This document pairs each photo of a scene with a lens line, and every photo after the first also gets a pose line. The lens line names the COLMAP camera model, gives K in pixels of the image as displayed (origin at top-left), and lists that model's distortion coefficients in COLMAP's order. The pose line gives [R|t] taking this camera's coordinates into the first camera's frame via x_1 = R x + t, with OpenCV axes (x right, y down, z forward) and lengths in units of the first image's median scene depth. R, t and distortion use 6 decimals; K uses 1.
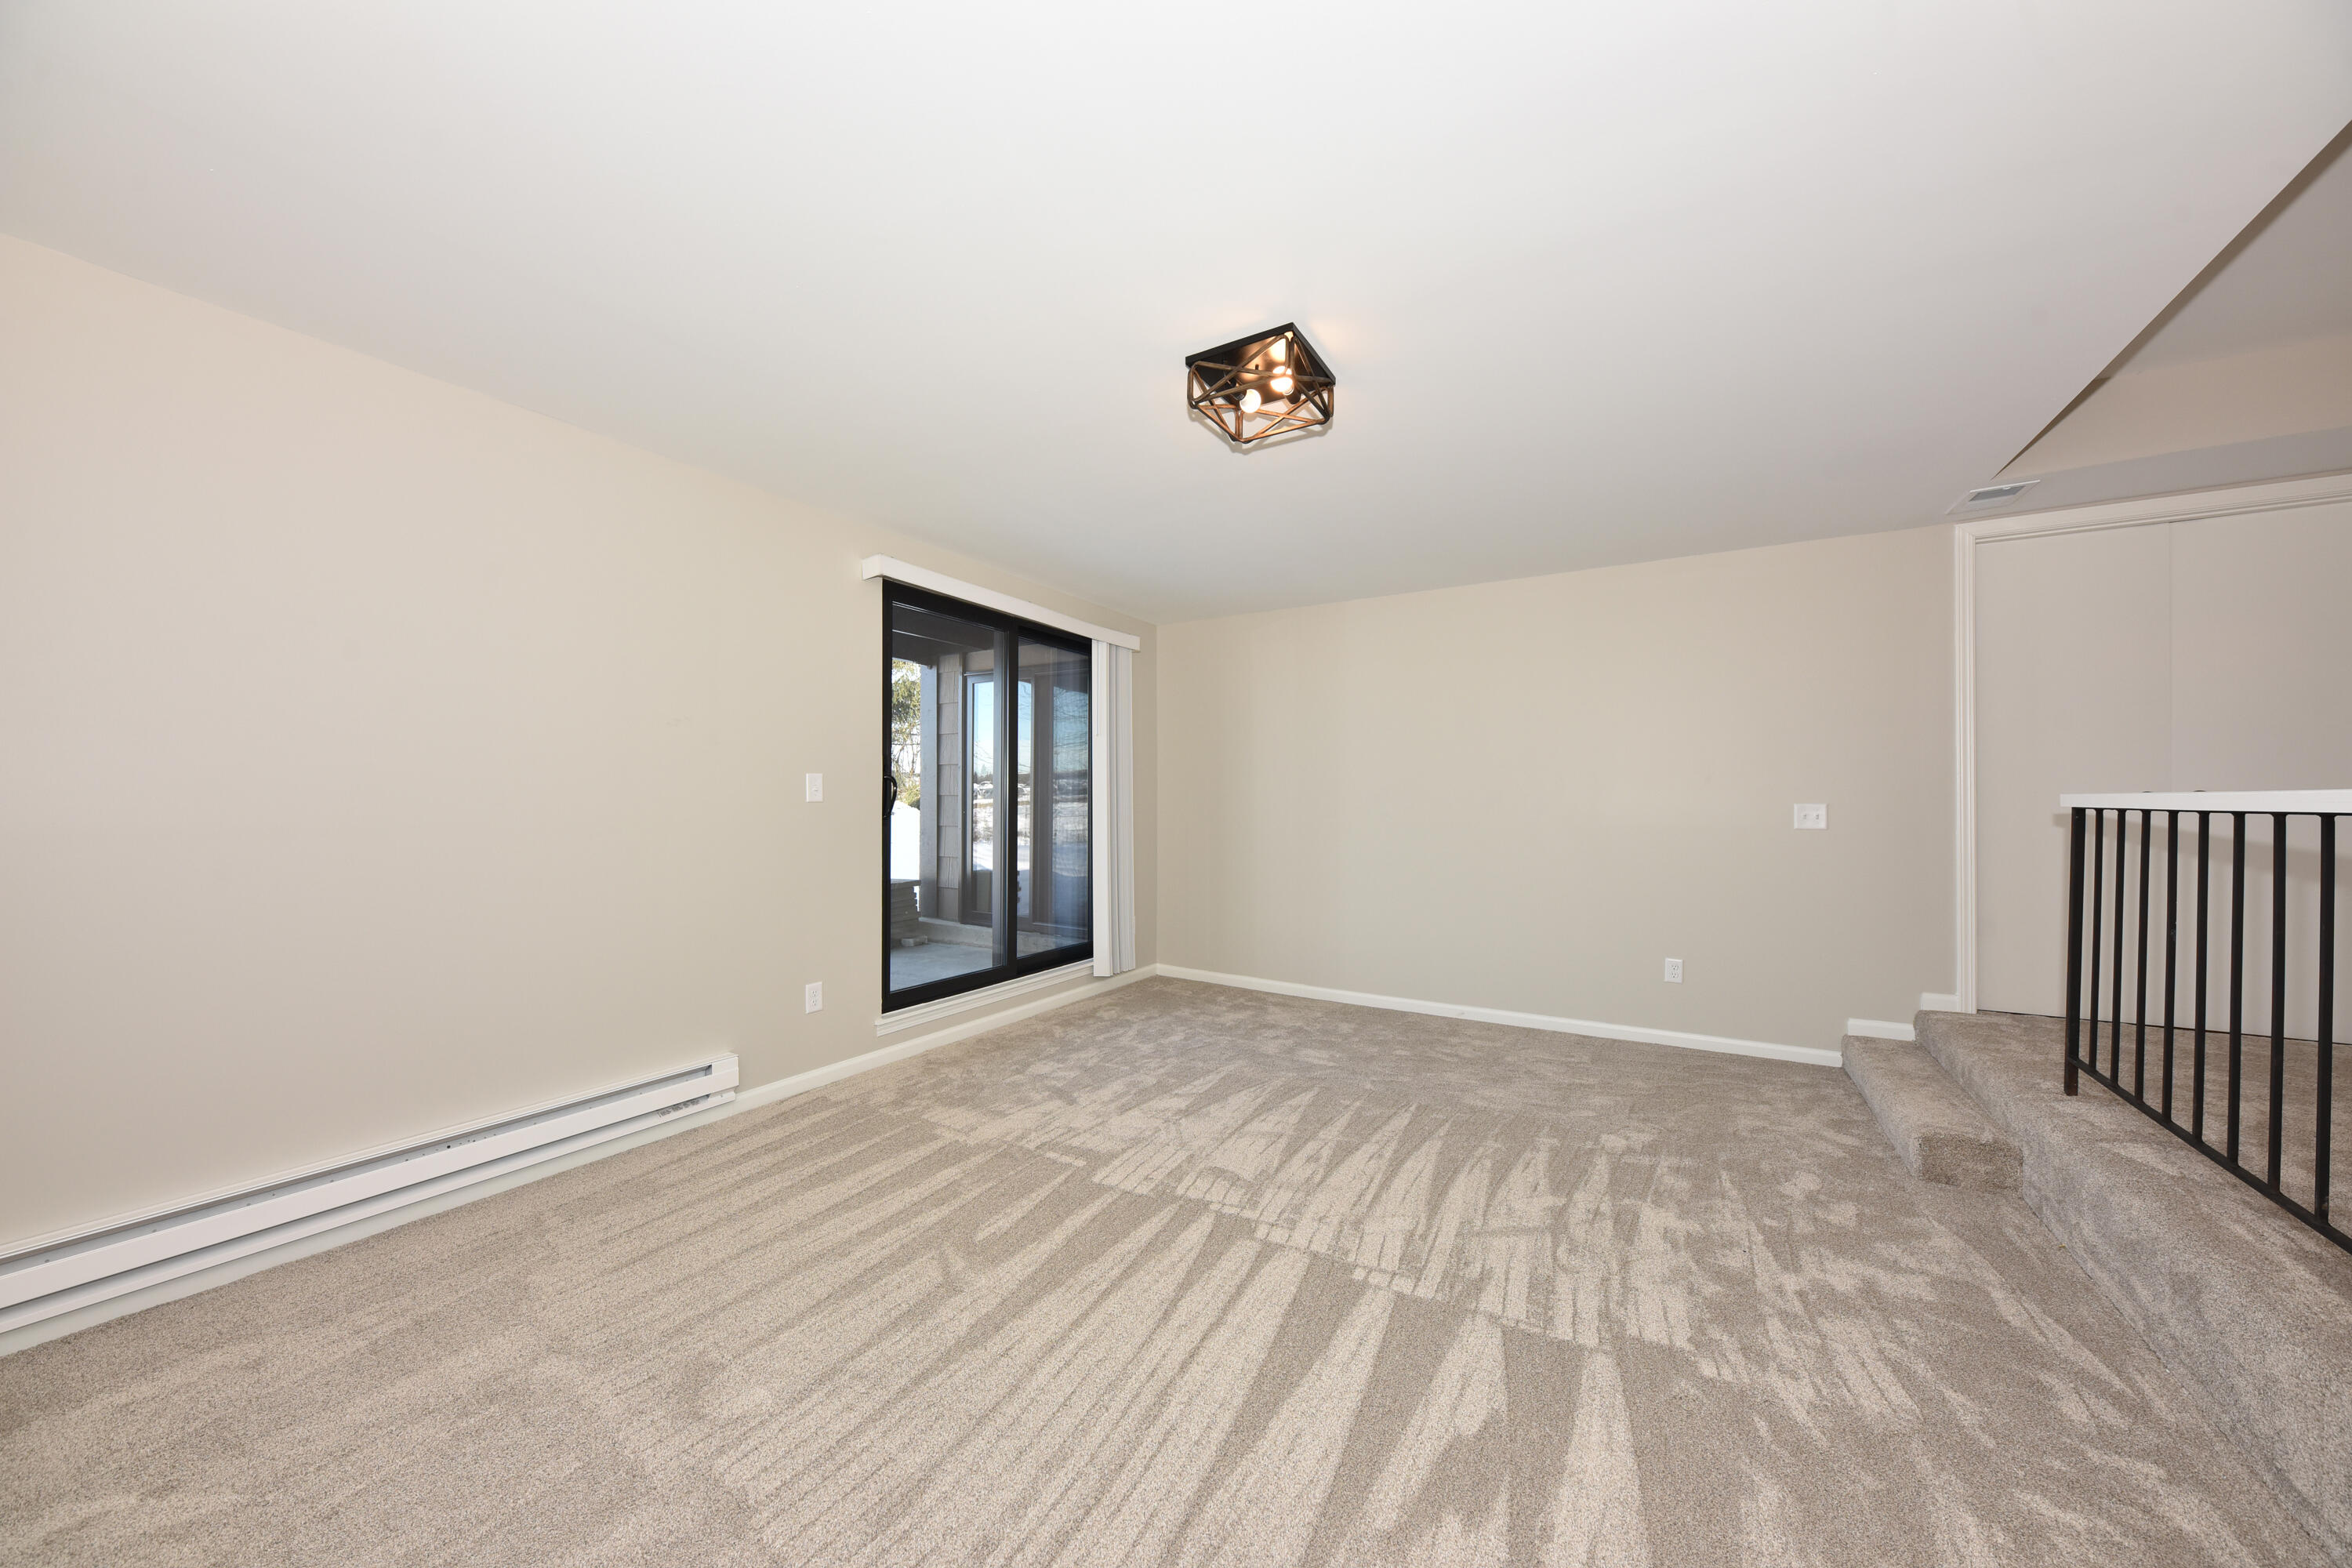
lens RADIAL K [[811.1, 0, 1173.3], [0, 811.1, 776.8], [0, 0, 1]] dist [-0.000064, -0.001308]
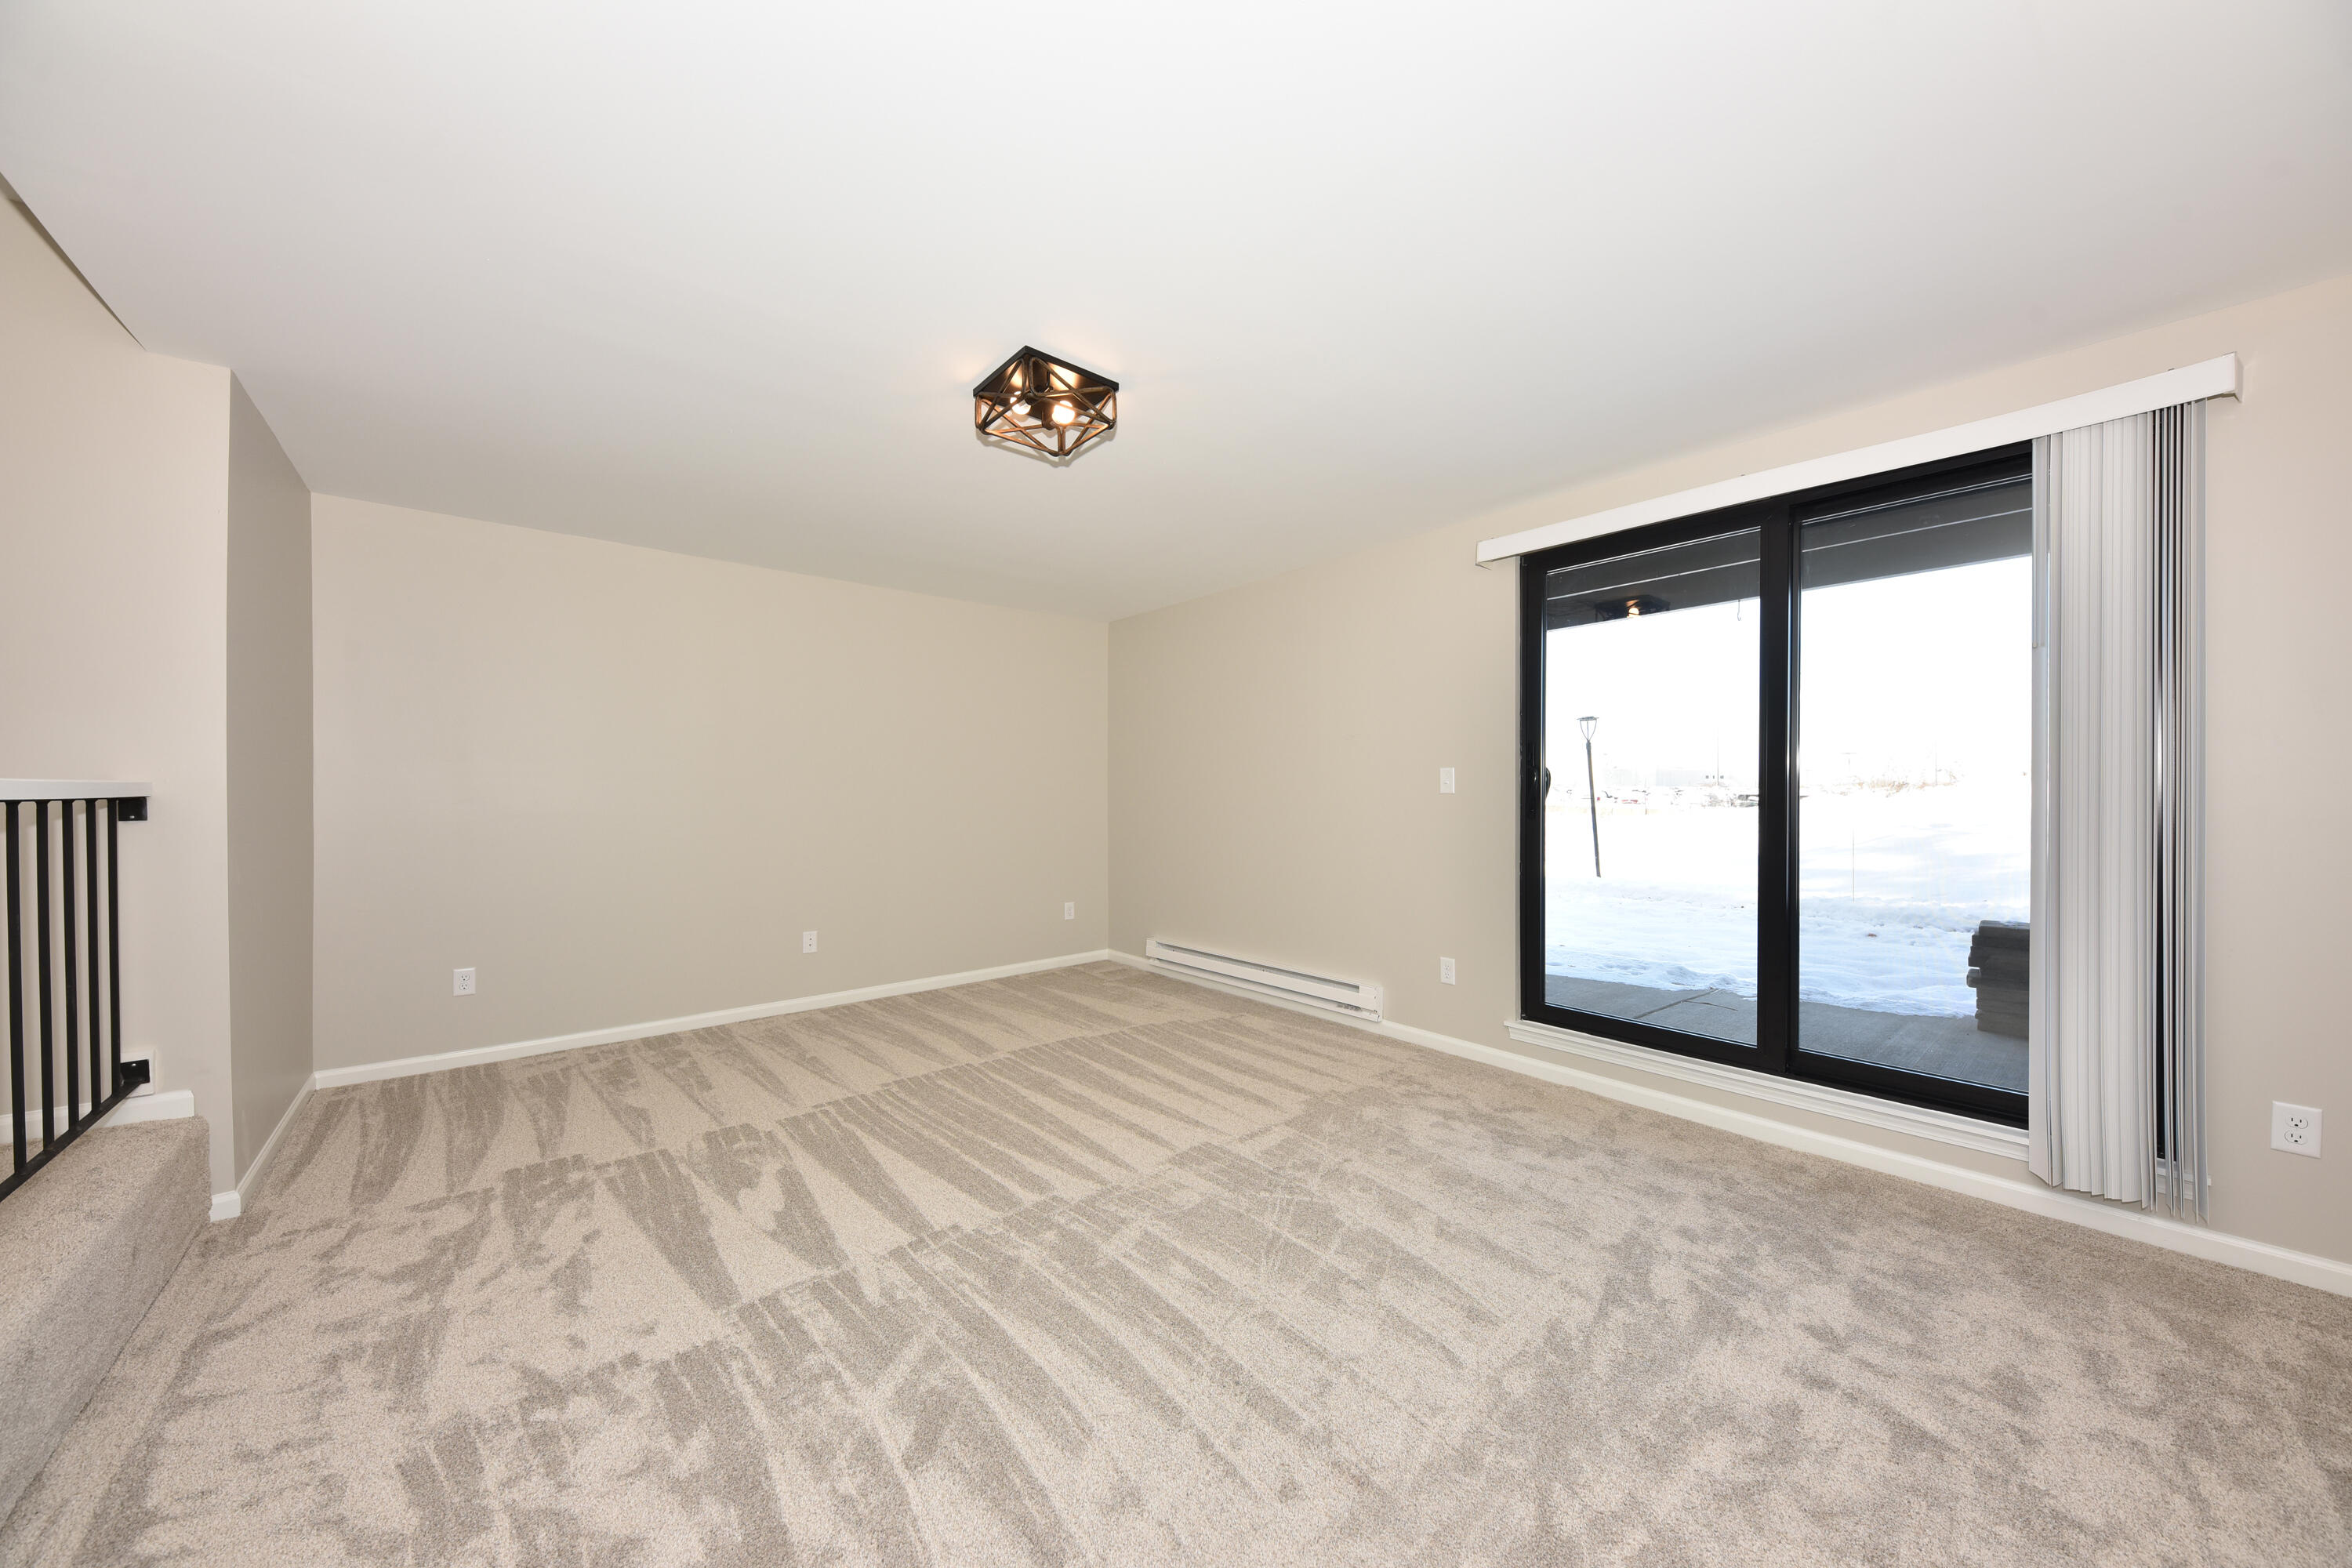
lens RADIAL K [[811.1, 0, 1184.2], [0, 811.1, 793.7], [0, 0, 1]] dist [-0.000064, -0.001308]
pose [[-0.306589, -0.000288, -0.951842, 0.833765], [0.025848, 0.999629, -0.008628, 0.035504], [0.951491, -0.027249, -0.306468, 1.162258]]
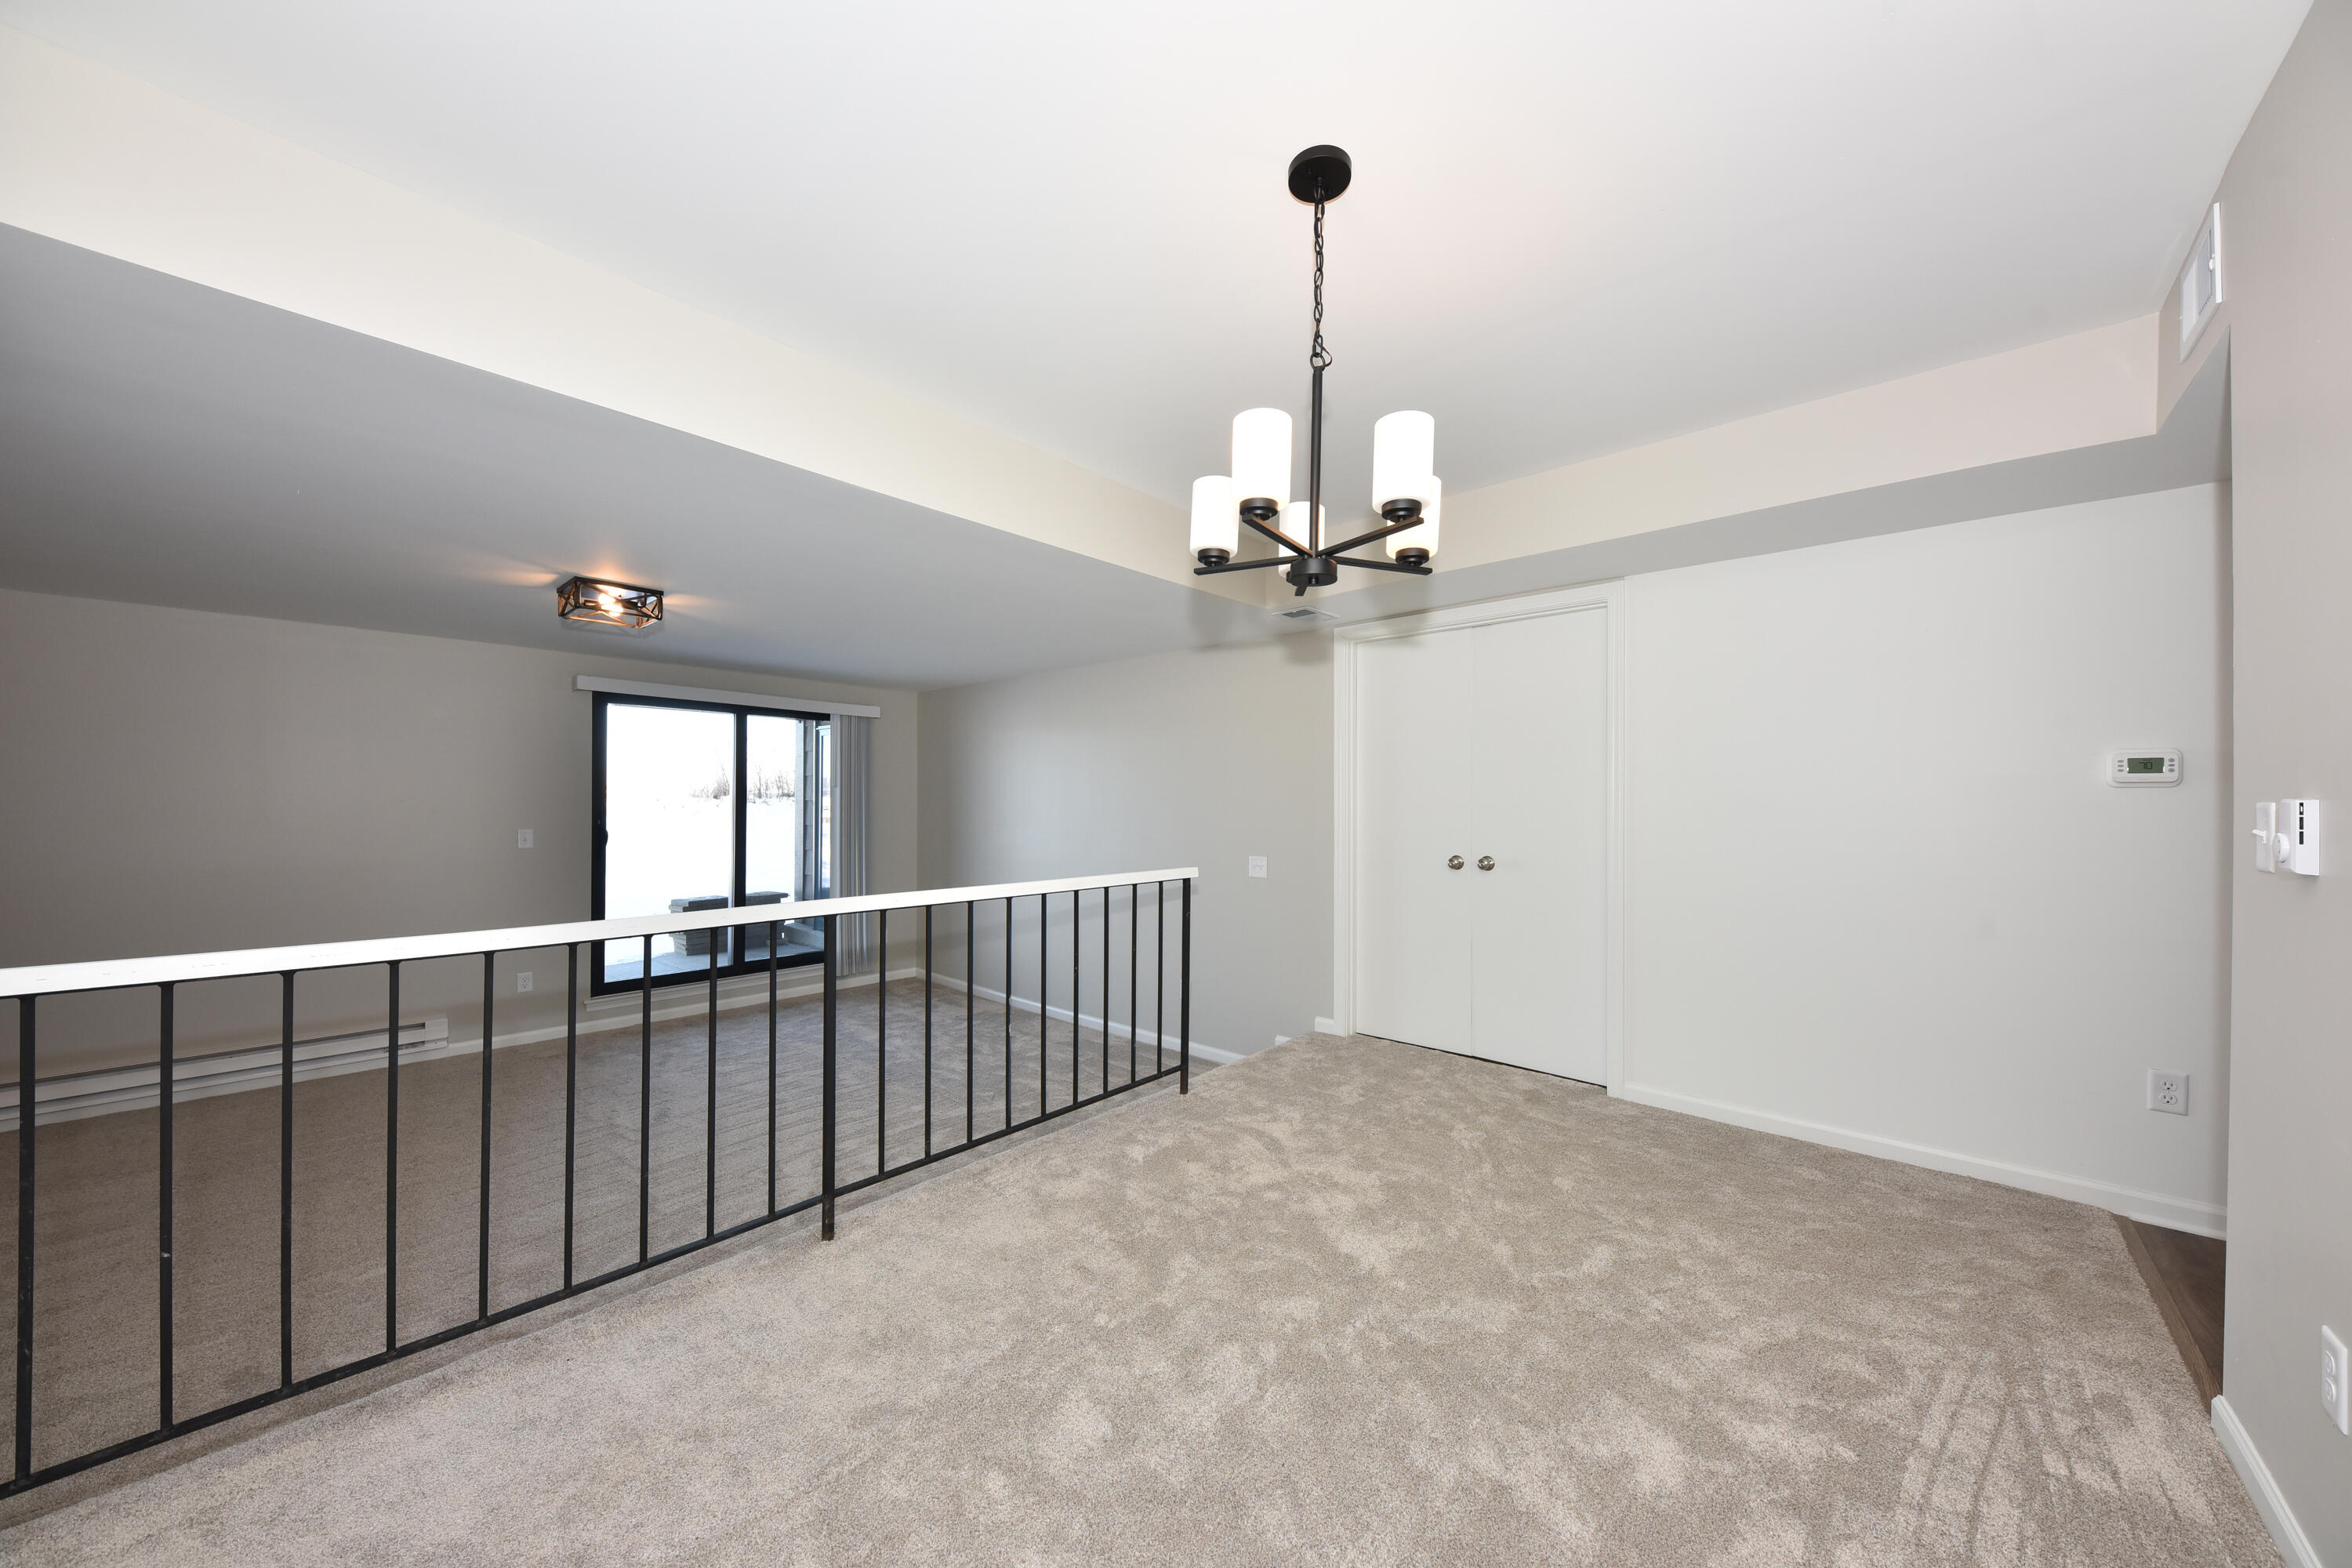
lens RADIAL K [[811.1, 0, 1165.2], [0, 811.1, 795.0], [0, 0, 1]] dist [-0.000064, -0.001308]
pose [[0.985216, 0.000726, -0.171313, 1.096803], [0.001681, 0.999902, 0.013904, -0.097290], [0.171306, -0.013987, 0.985119, -0.271462]]
